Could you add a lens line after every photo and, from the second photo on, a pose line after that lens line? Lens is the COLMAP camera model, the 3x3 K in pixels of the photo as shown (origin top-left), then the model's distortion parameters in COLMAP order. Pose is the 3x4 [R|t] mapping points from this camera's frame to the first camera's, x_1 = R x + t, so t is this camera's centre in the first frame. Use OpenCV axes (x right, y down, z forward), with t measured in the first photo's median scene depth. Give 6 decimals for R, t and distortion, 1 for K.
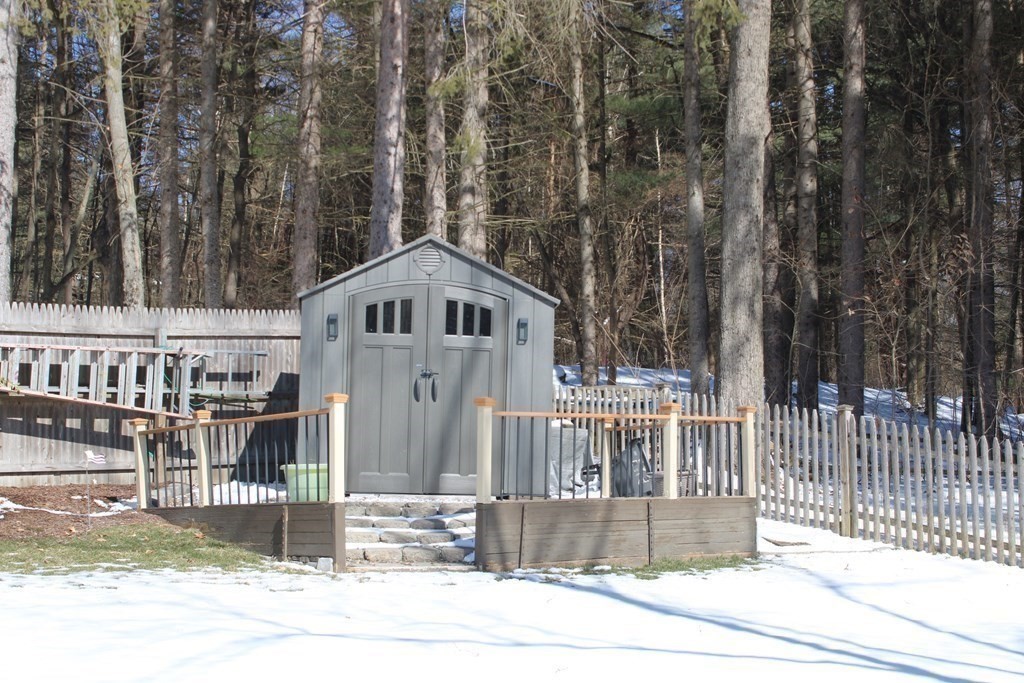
lens RADIAL K [[1780.2, 0, 512.0], [0, 1780.2, 341.5], [0, 0, 1]] dist [-0.014141, -0.018016]
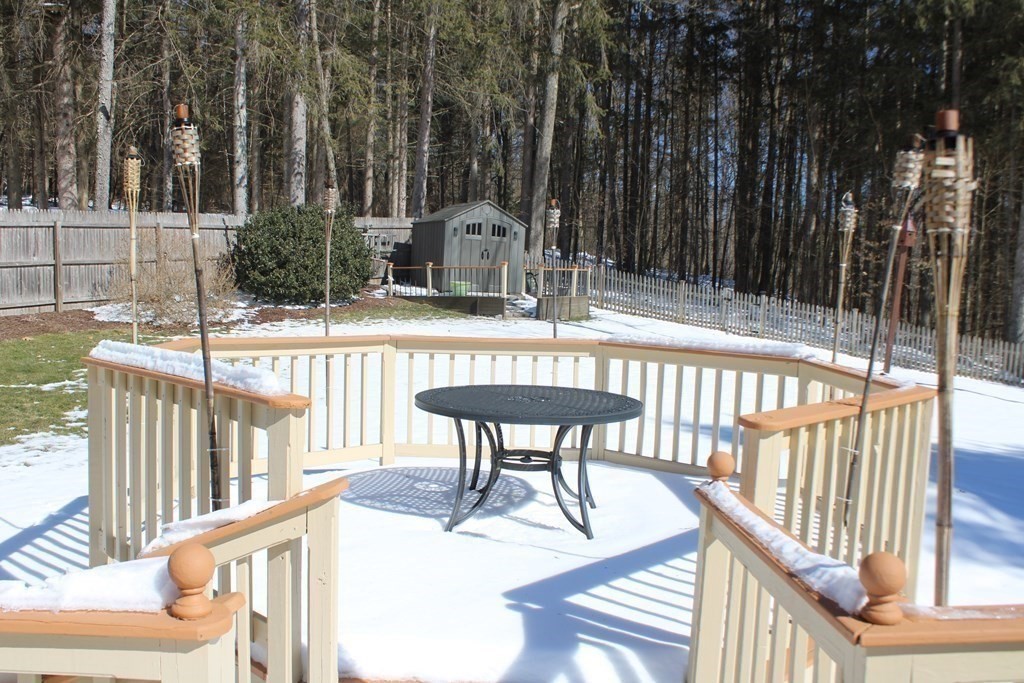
lens RADIAL K [[901.8, 0, 512.0], [0, 901.8, 341.5], [0, 0, 1]] dist [-0.008897, -0.001711]
pose [[0.941280, 0.007440, 0.337546, -0.488201], [-0.060375, 0.987352, 0.146598, -0.050370], [-0.332186, -0.158369, 0.929824, -0.370646]]
